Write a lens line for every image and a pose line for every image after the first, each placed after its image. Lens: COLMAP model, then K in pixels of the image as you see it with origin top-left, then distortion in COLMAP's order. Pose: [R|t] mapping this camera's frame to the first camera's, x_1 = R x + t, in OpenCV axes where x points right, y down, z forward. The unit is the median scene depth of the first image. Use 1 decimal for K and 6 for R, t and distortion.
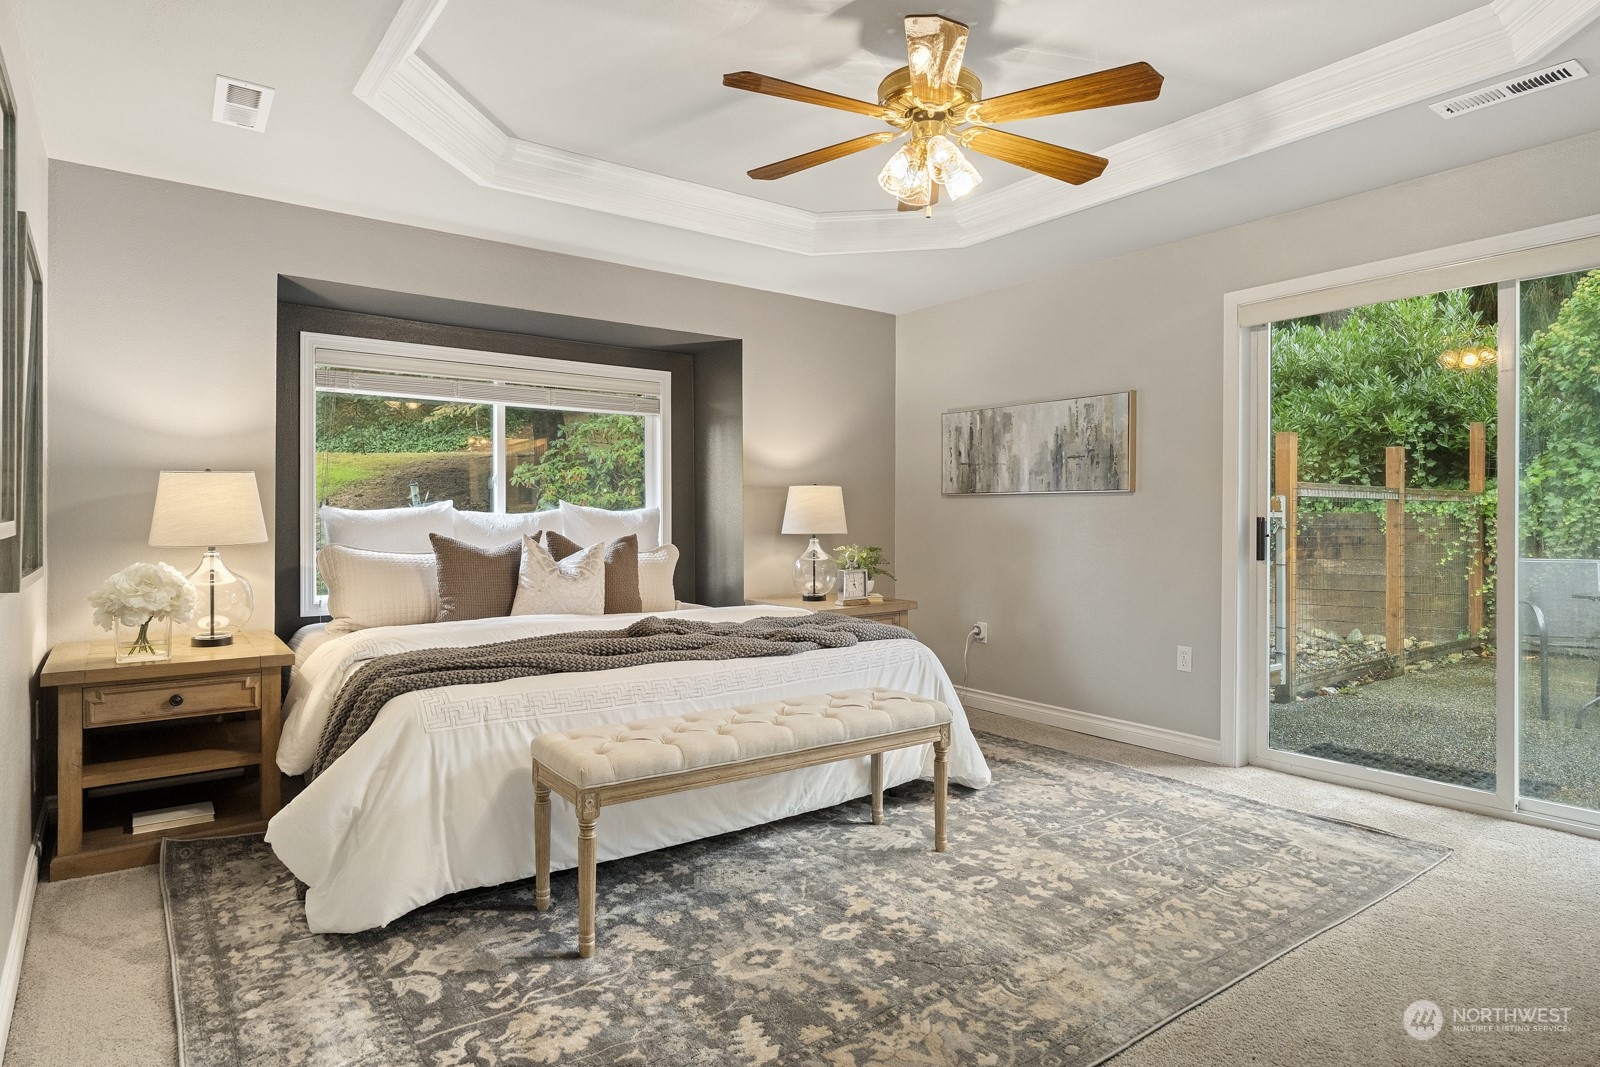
lens RADIAL K [[902.7, 0, 799.2], [0, 902.7, 517.9], [0, 0, 1]] dist [-0.001431, -0.000215]
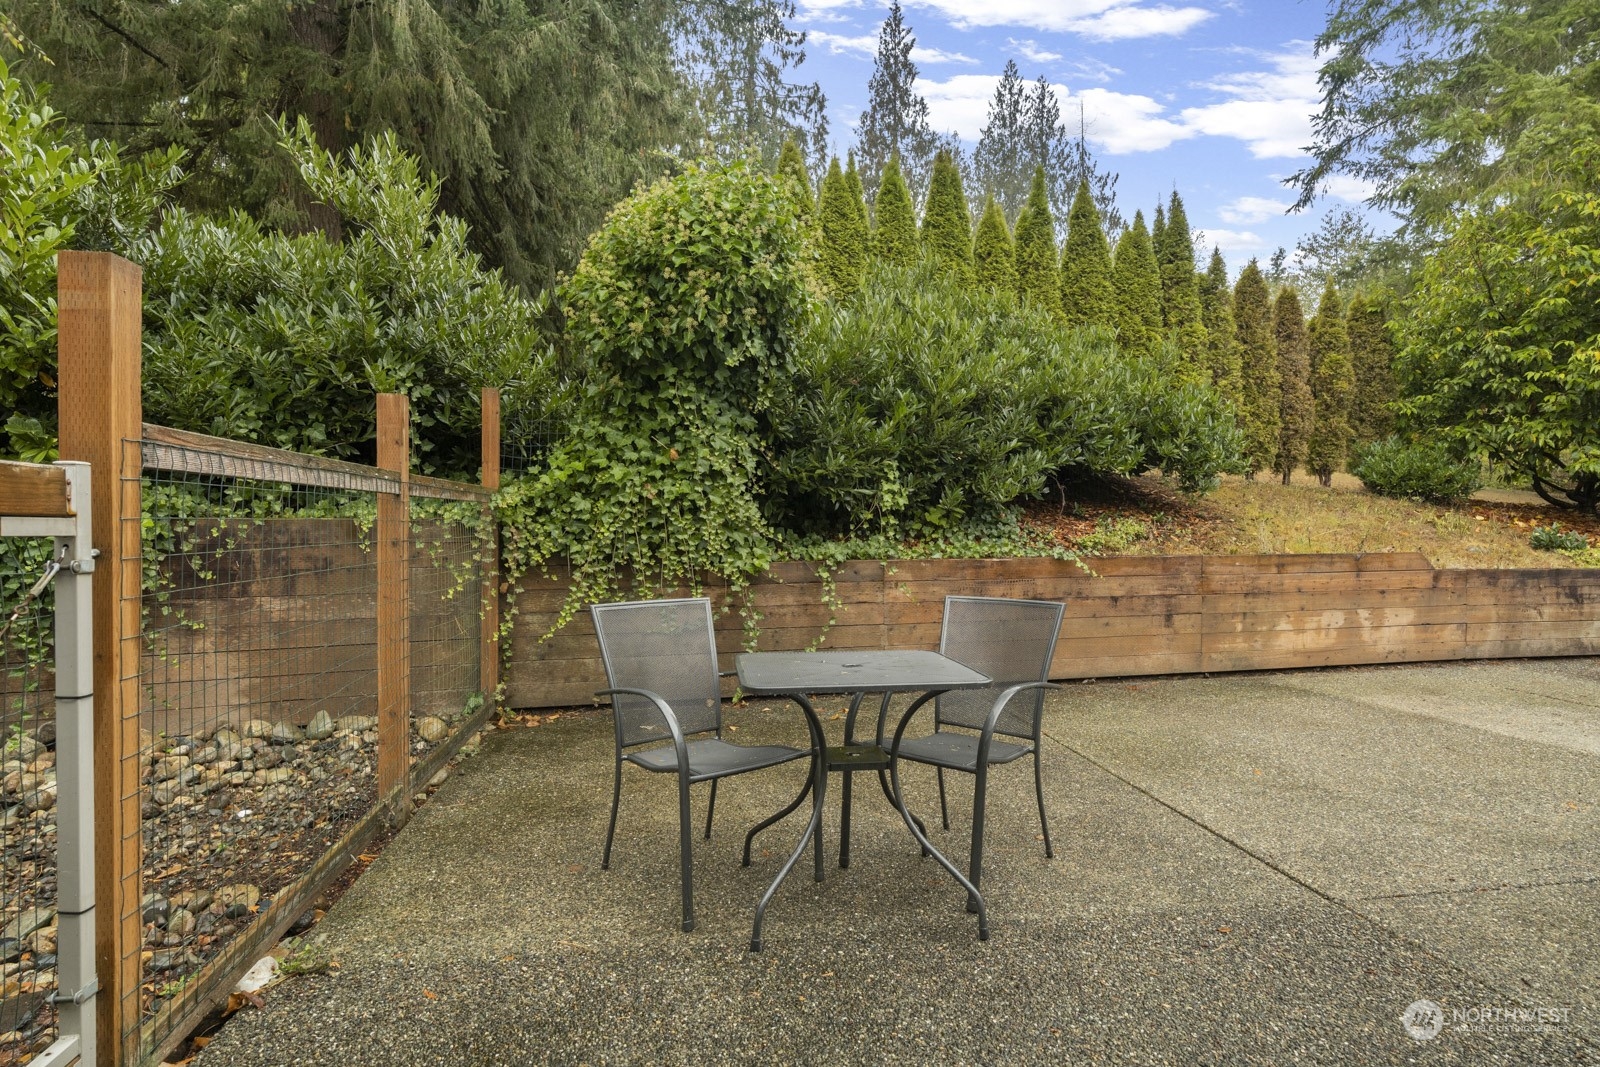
lens RADIAL K [[867.8, 0, 803.1], [0, 867.8, 531.3], [0, 0, 1]] dist [0.000636, 0.002775]
pose [[0.487528, -0.008629, 0.873065, 0.285809], [-0.001540, 0.999941, 0.010743, -0.003767], [-0.873106, -0.006582, 0.487486, 0.465039]]
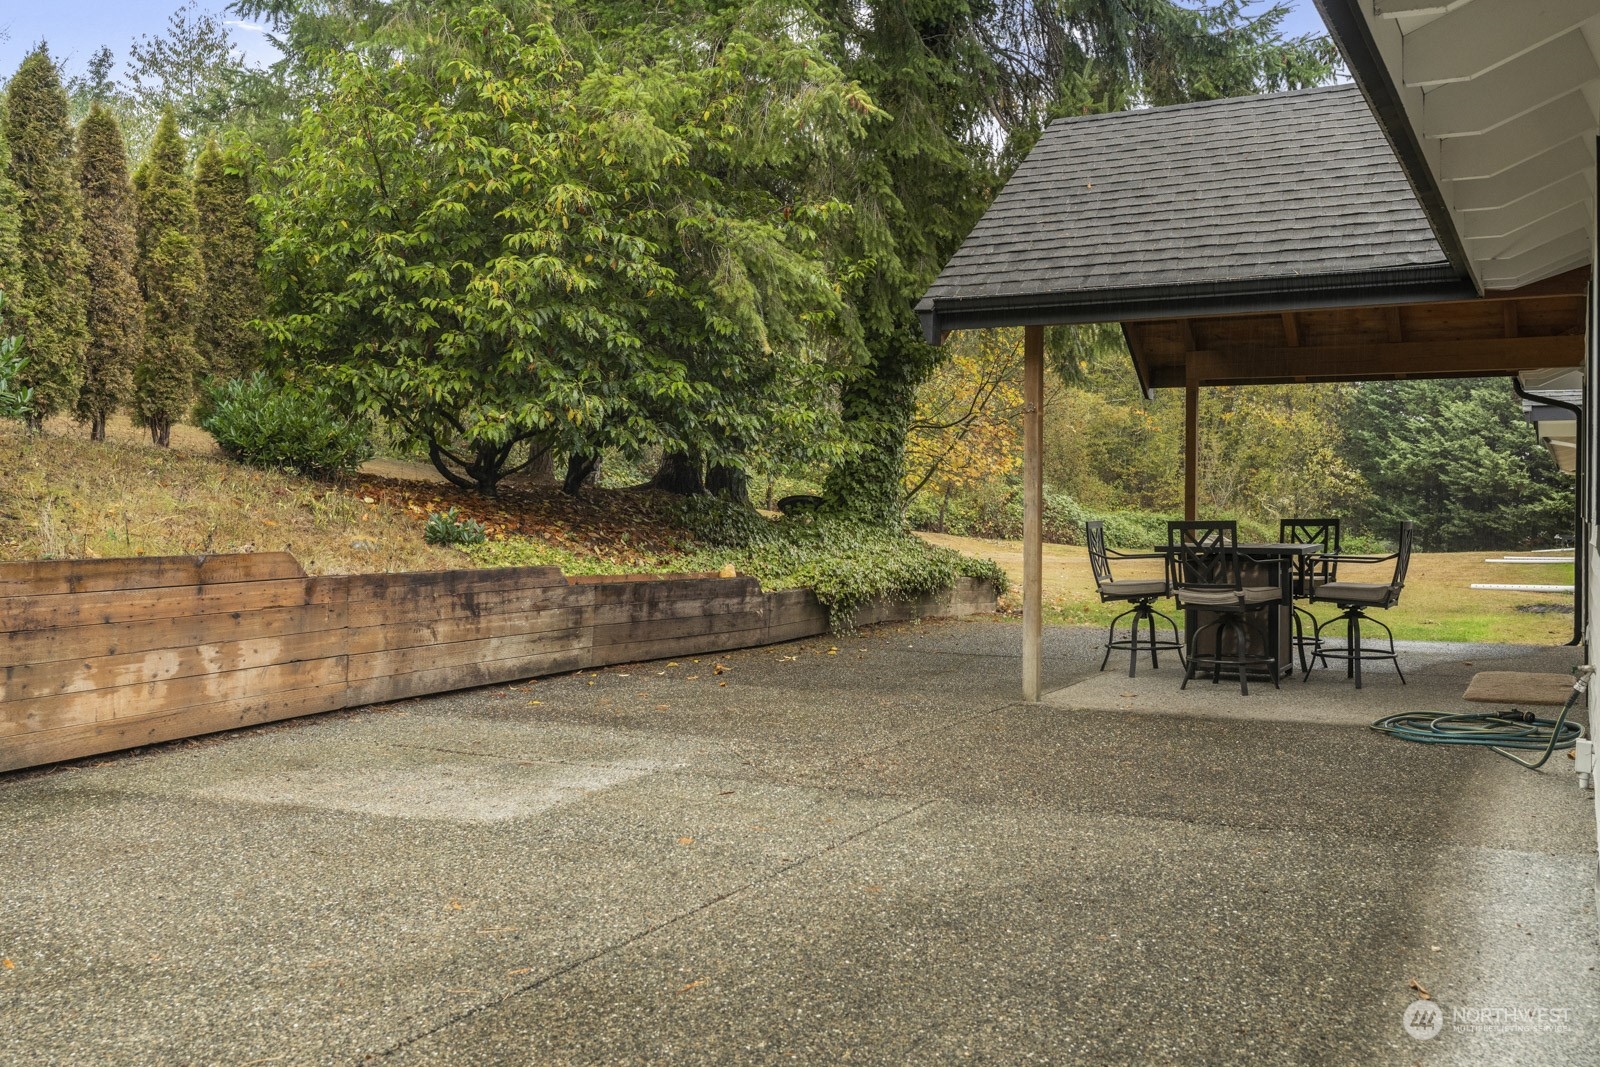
lens RADIAL K [[1463.5, 0, 802.0], [0, 1463.5, 506.2], [0, 0, 1]] dist [-0.003408, -0.009126]
pose [[-0.415524, -0.000529, 0.909582, 0.338588], [-0.008191, 0.999961, -0.003160, -0.003690], [-0.909545, -0.008763, -0.415512, 0.441163]]
